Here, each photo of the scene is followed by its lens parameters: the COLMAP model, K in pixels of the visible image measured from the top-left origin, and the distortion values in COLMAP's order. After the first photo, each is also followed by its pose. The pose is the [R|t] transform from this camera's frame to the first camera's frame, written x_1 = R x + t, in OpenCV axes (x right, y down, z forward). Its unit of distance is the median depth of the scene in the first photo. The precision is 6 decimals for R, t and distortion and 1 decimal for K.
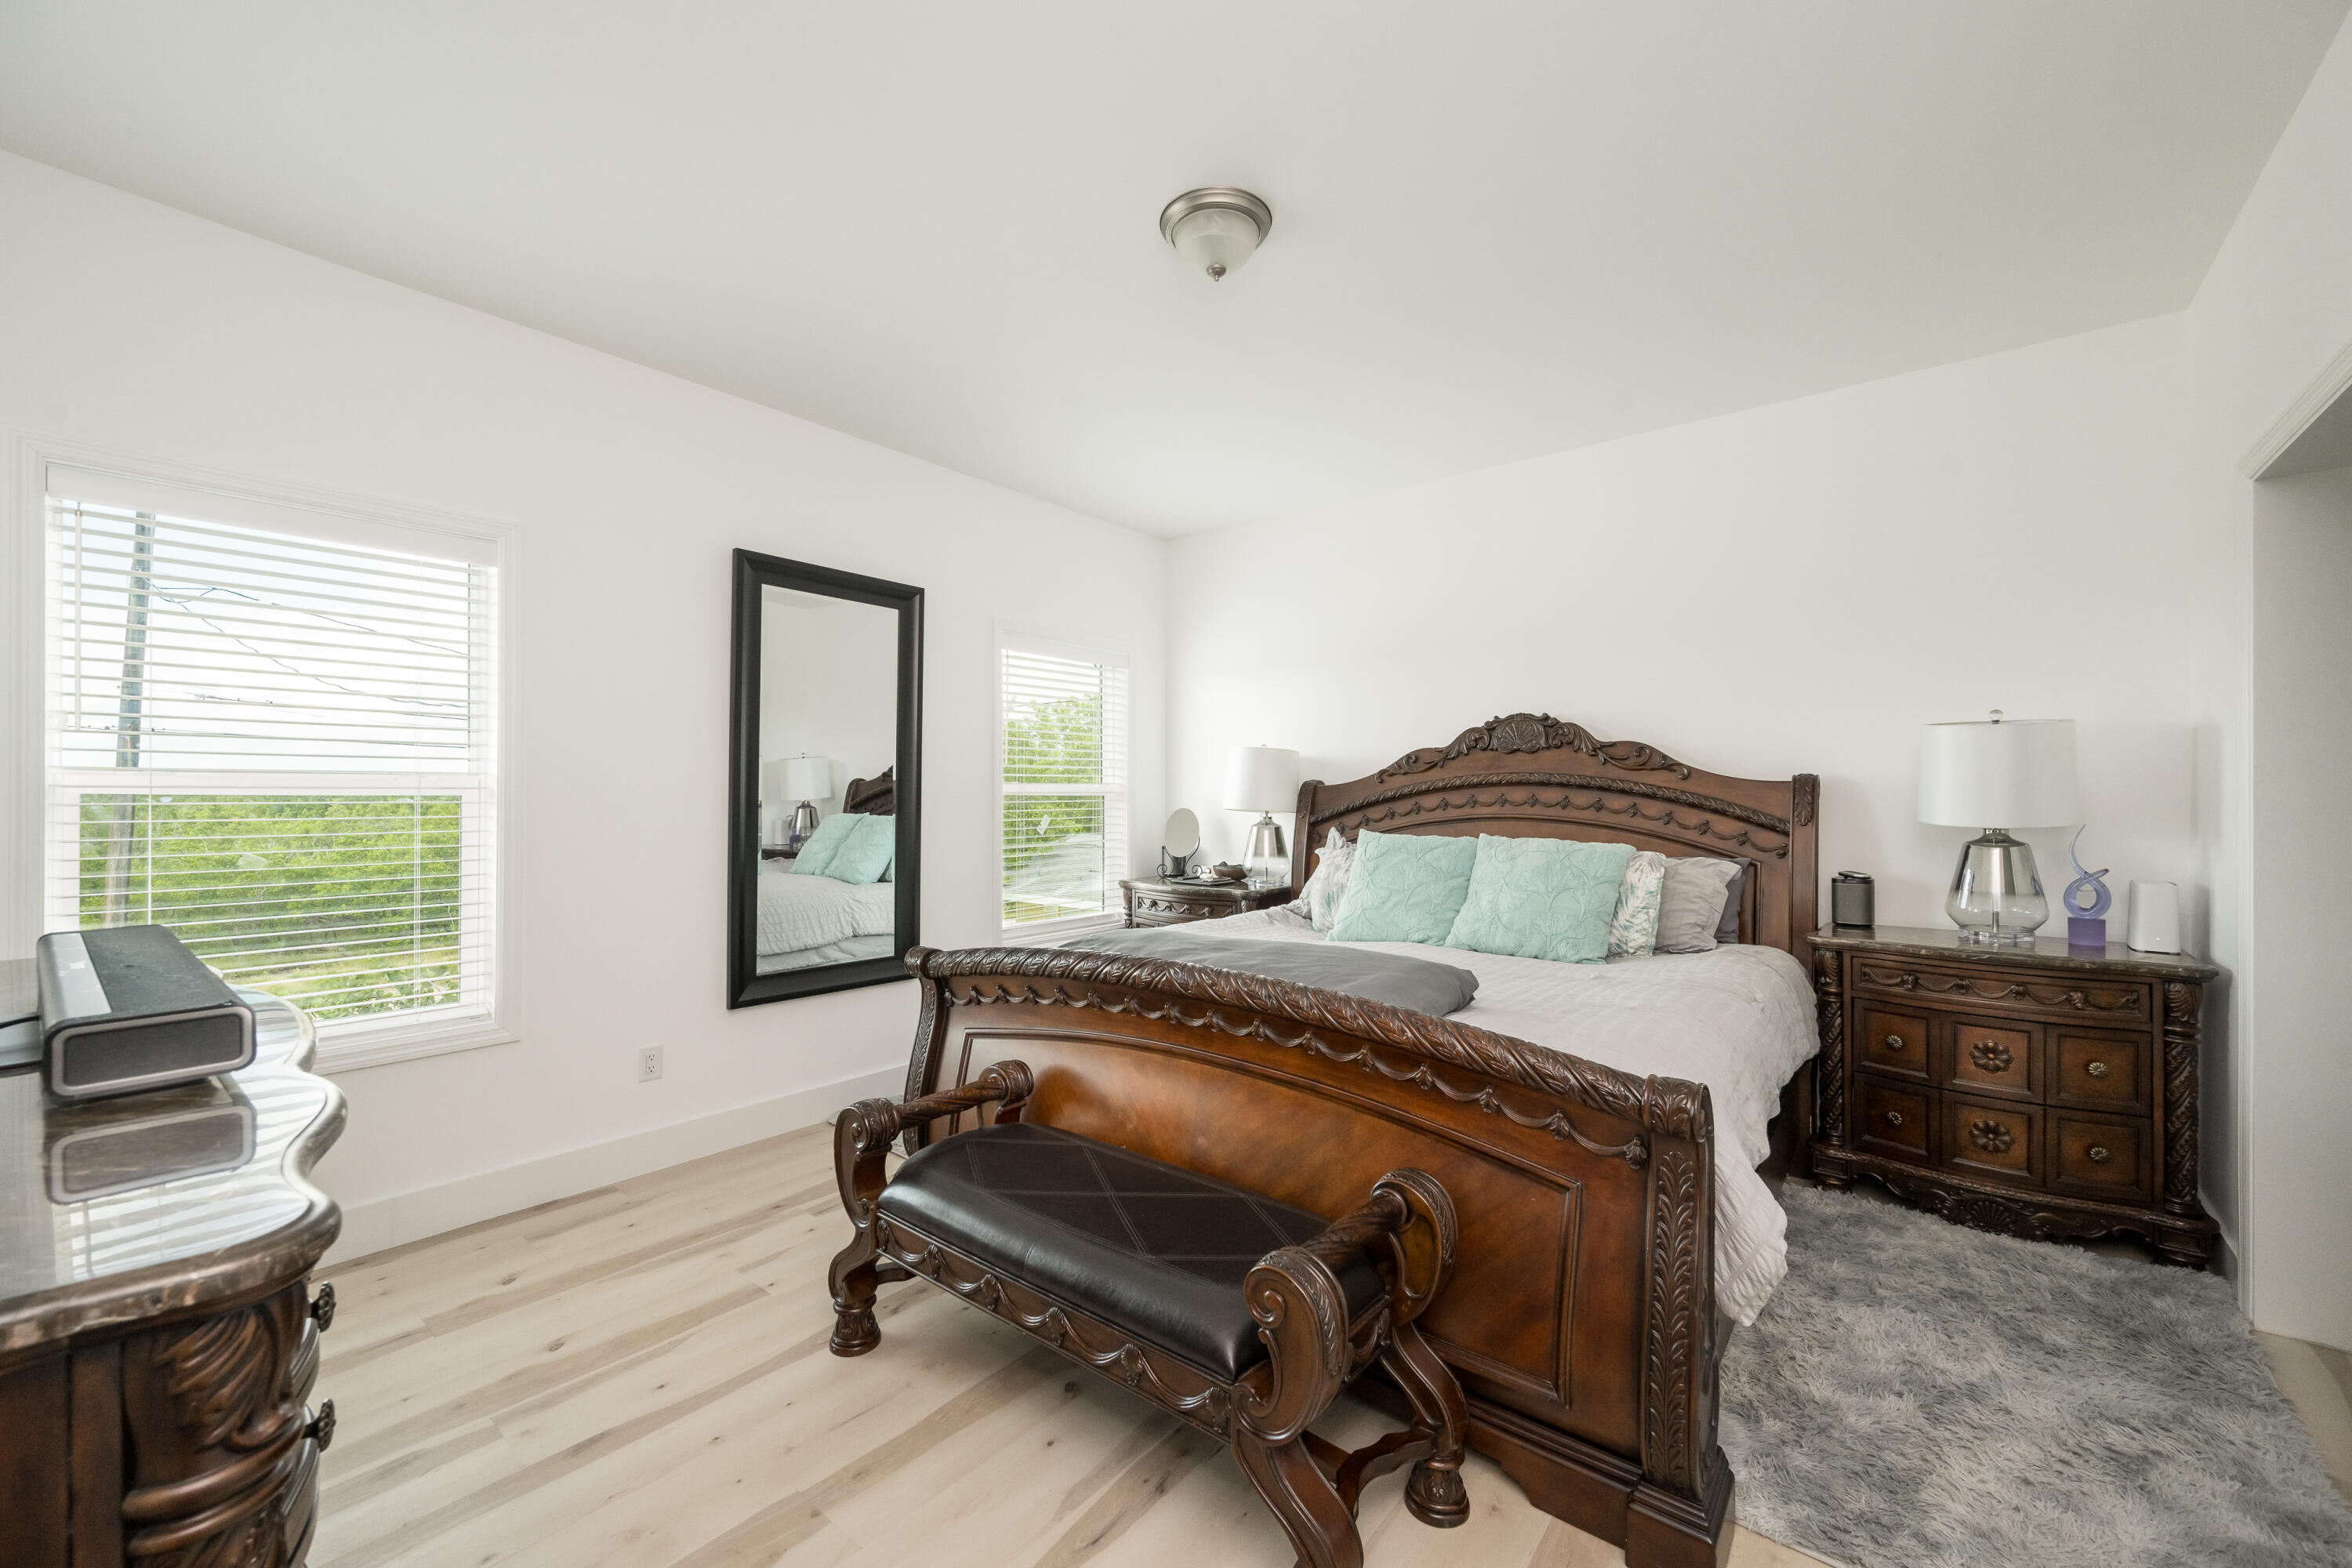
lens RADIAL K [[935.4, 0, 1163.1], [0, 935.4, 795.3], [0, 0, 1]] dist [0.000706, 0.000107]
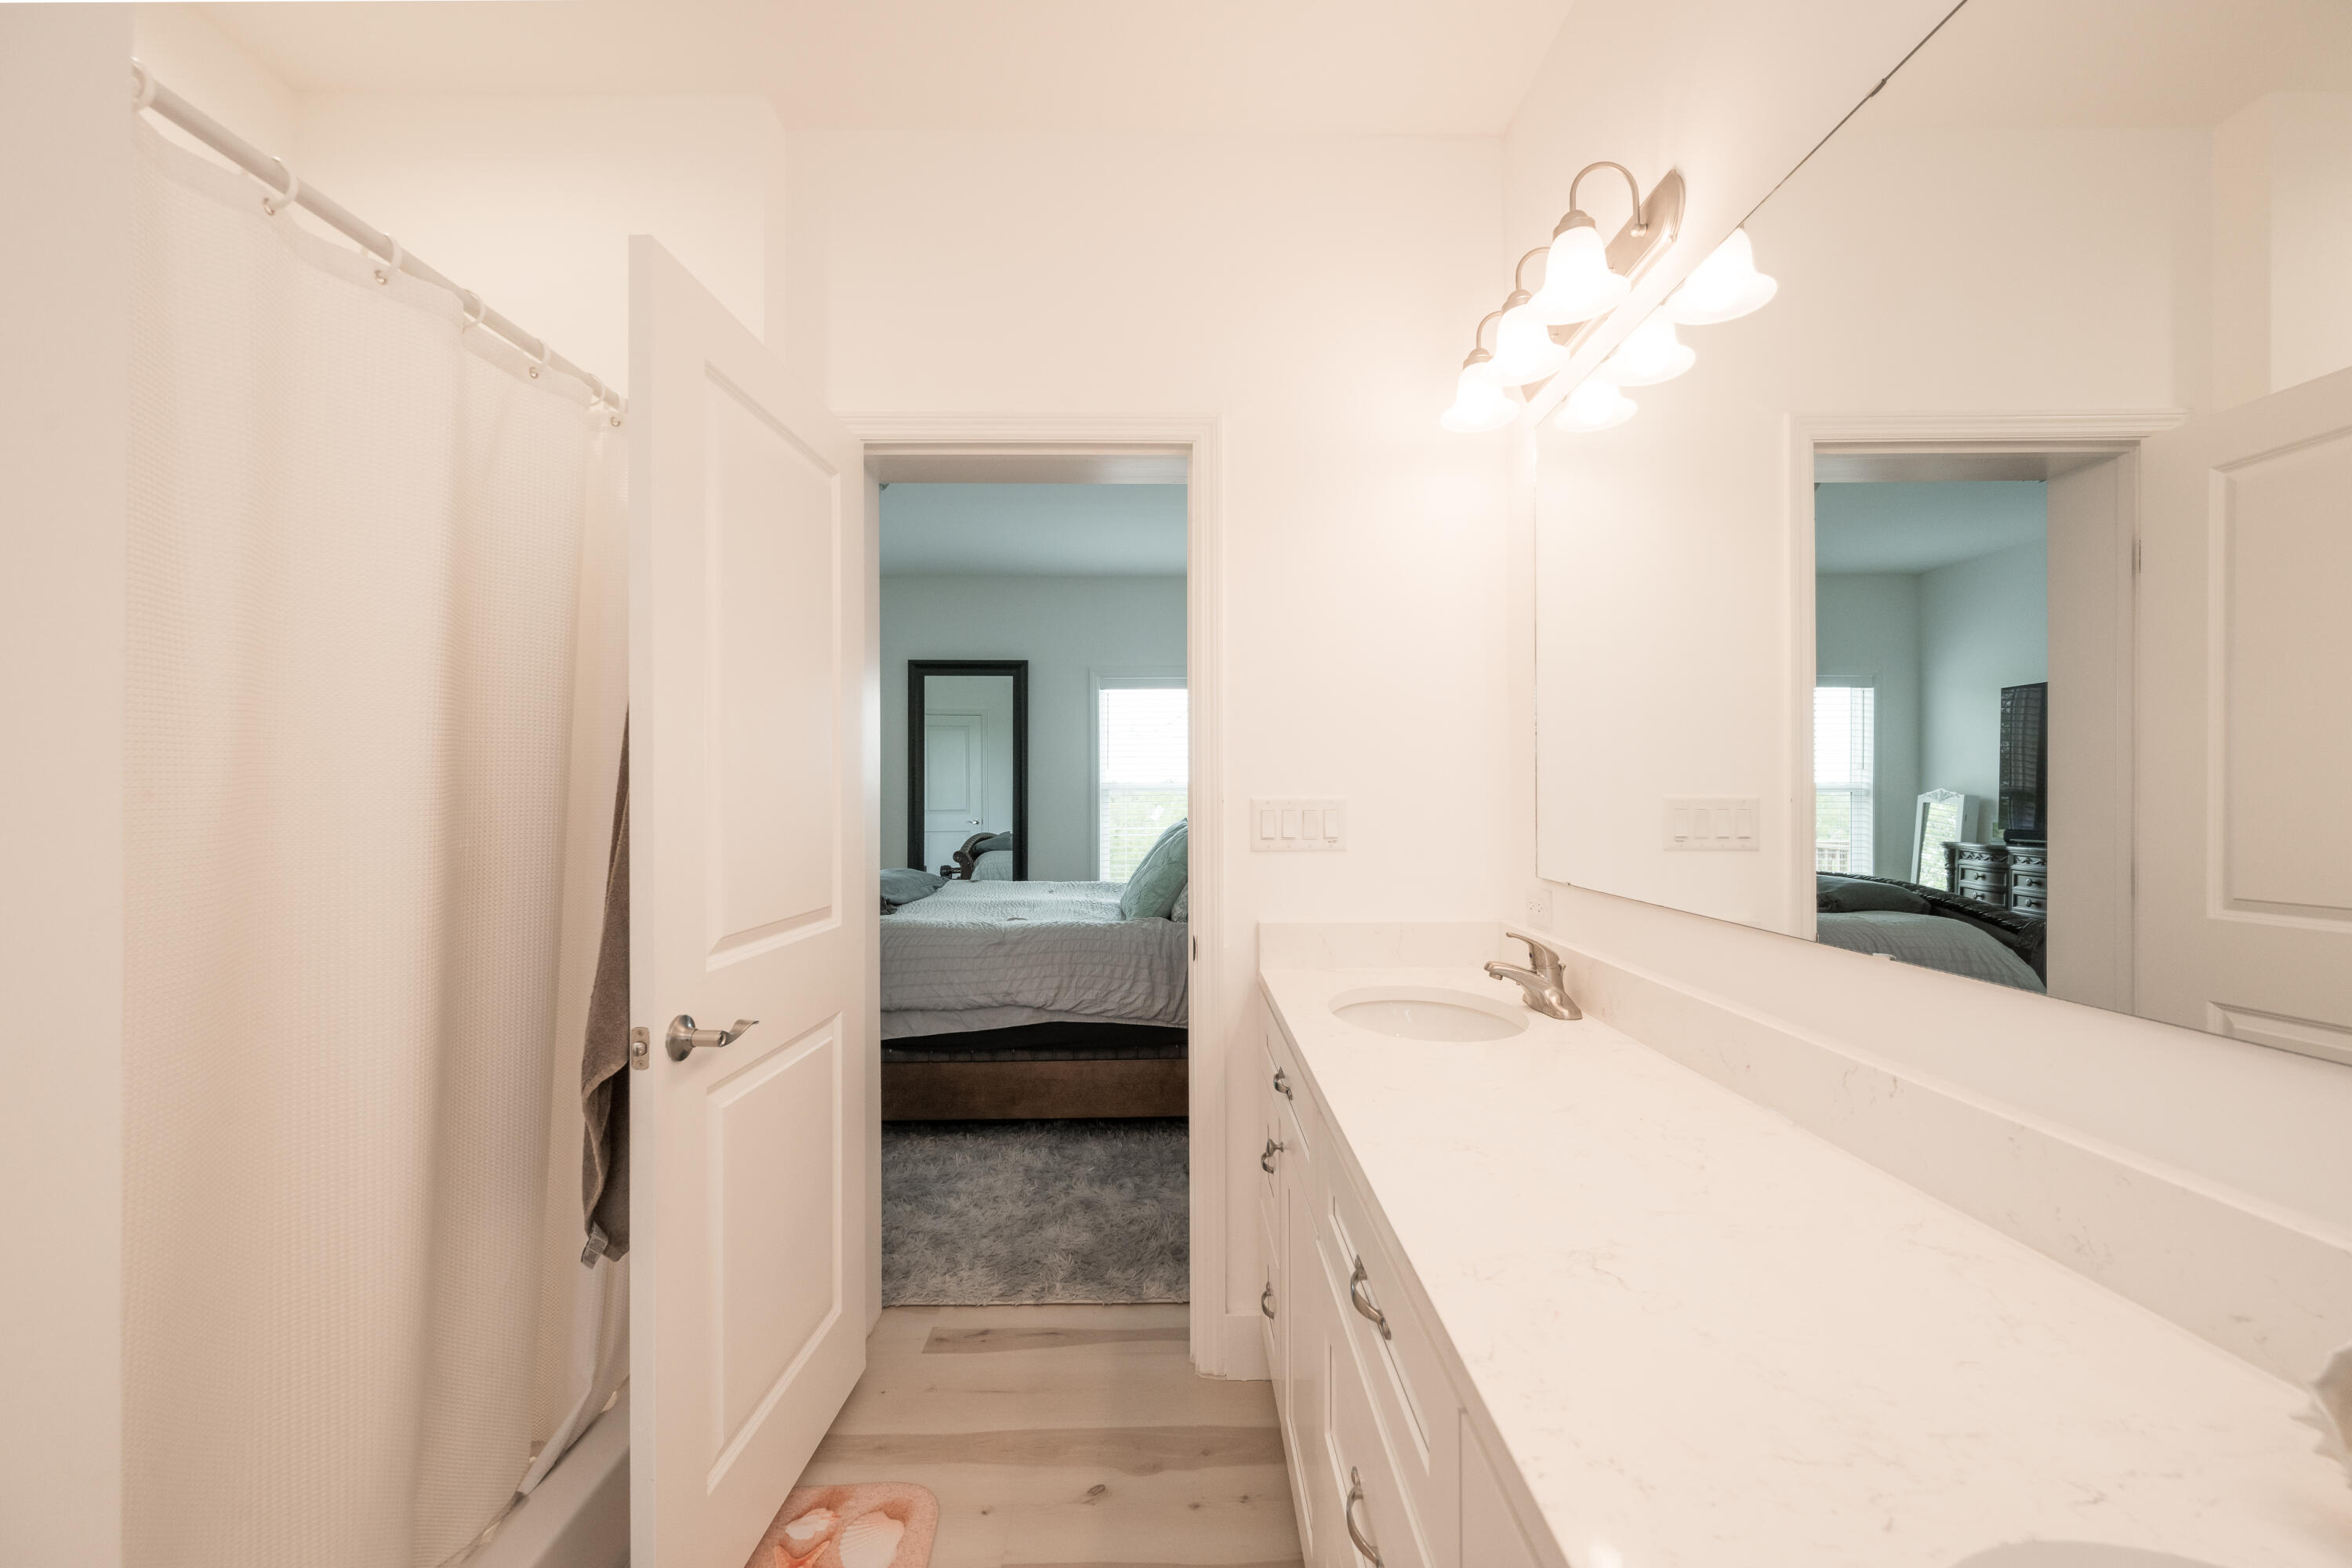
lens RADIAL K [[935.4, 0, 1163.1], [0, 935.4, 795.3], [0, 0, 1]] dist [0.000706, 0.000107]
pose [[0.620151, -0.002961, -0.784477, 1.282531], [0.005186, 0.999986, 0.000325, 0.007924], [0.784465, -0.004270, 0.620158, 0.232186]]
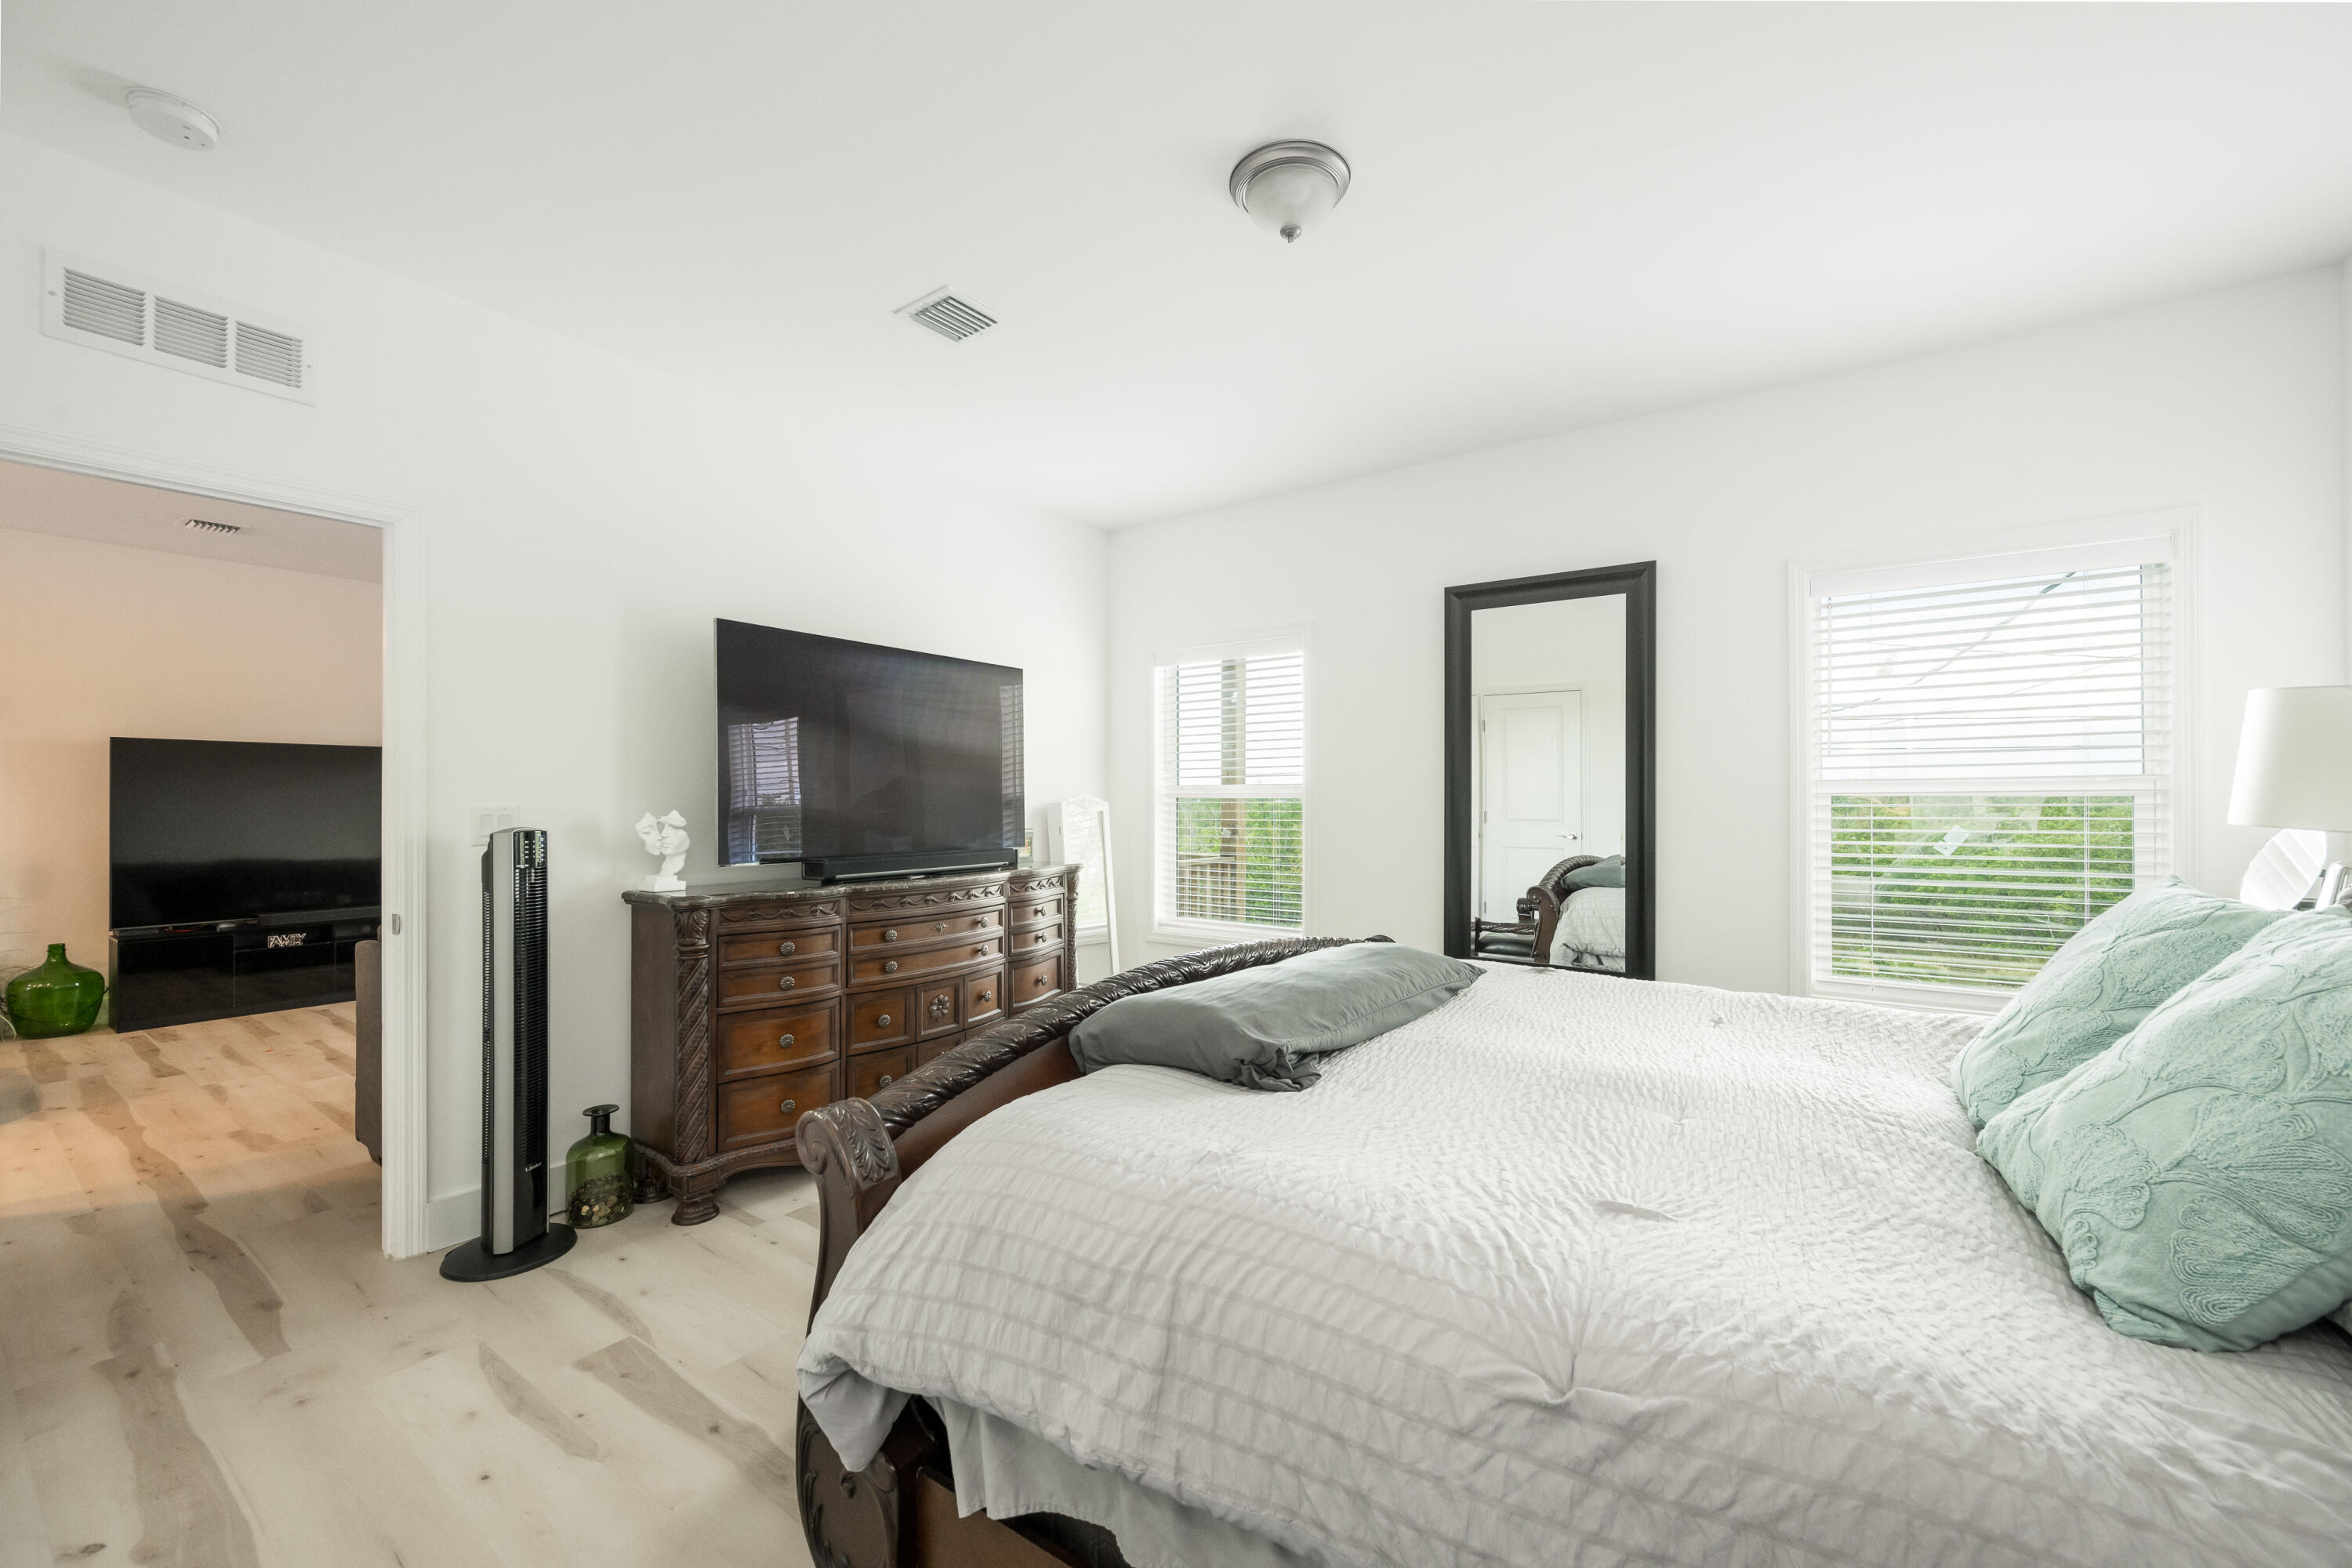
lens RADIAL K [[946.8, 0, 1178.1], [0, 946.8, 803.1], [0, 0, 1]] dist [0.000472, 0.000170]
pose [[0.064741, 0.001575, -0.997901, 0.694595], [0.004589, 0.999988, 0.001876, 0.003345], [0.997892, -0.004701, 0.064733, 0.565554]]
